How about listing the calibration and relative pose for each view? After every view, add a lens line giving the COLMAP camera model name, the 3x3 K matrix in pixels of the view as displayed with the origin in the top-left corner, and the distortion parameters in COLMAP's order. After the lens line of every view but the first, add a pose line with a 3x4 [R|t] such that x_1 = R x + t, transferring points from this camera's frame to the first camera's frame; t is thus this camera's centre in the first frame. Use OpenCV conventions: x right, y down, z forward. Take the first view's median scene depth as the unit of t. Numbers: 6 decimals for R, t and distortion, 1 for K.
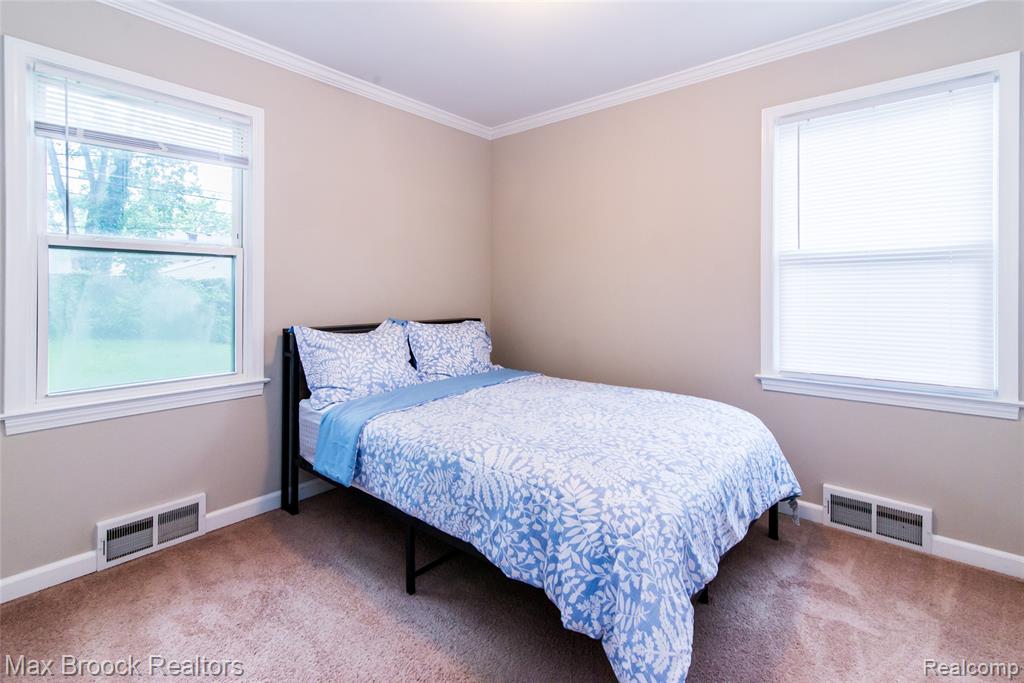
lens RADIAL K [[478.9, 0, 512.3], [0, 478.9, 325.7], [0, 0, 1]] dist [0.000405, -0.000051]
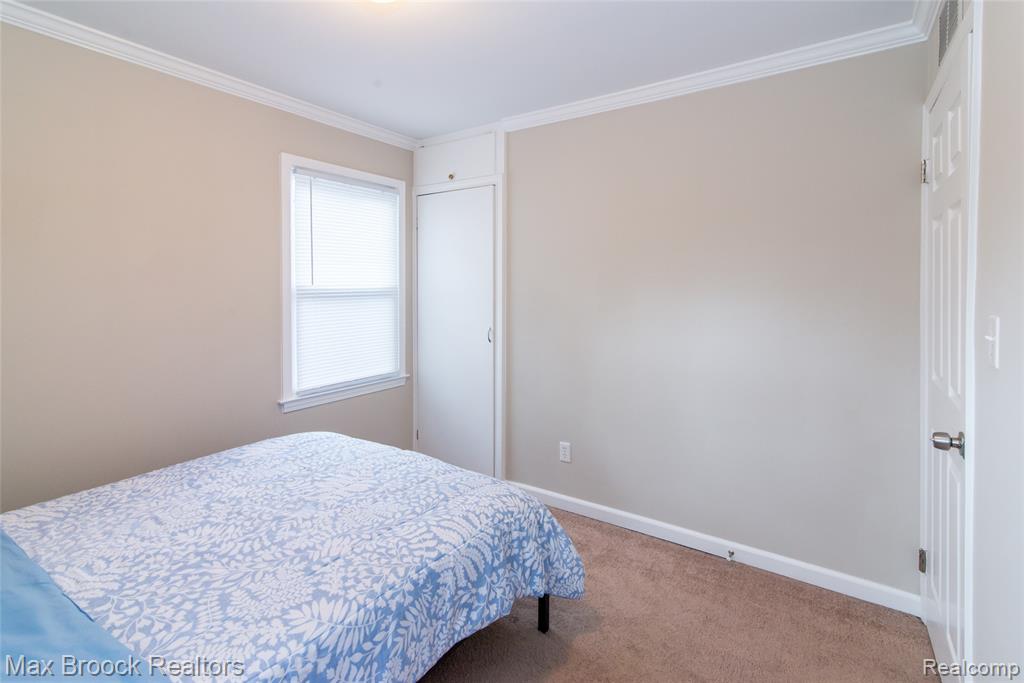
lens RADIAL K [[478.9, 0, 512.3], [0, 478.9, 325.7], [0, 0, 1]] dist [0.000405, -0.000051]
pose [[-0.104398, -0.082637, 0.991096, -0.877154], [0.068926, 0.993545, 0.090102, -0.186597], [-0.992144, 0.077719, -0.098028, 0.895191]]
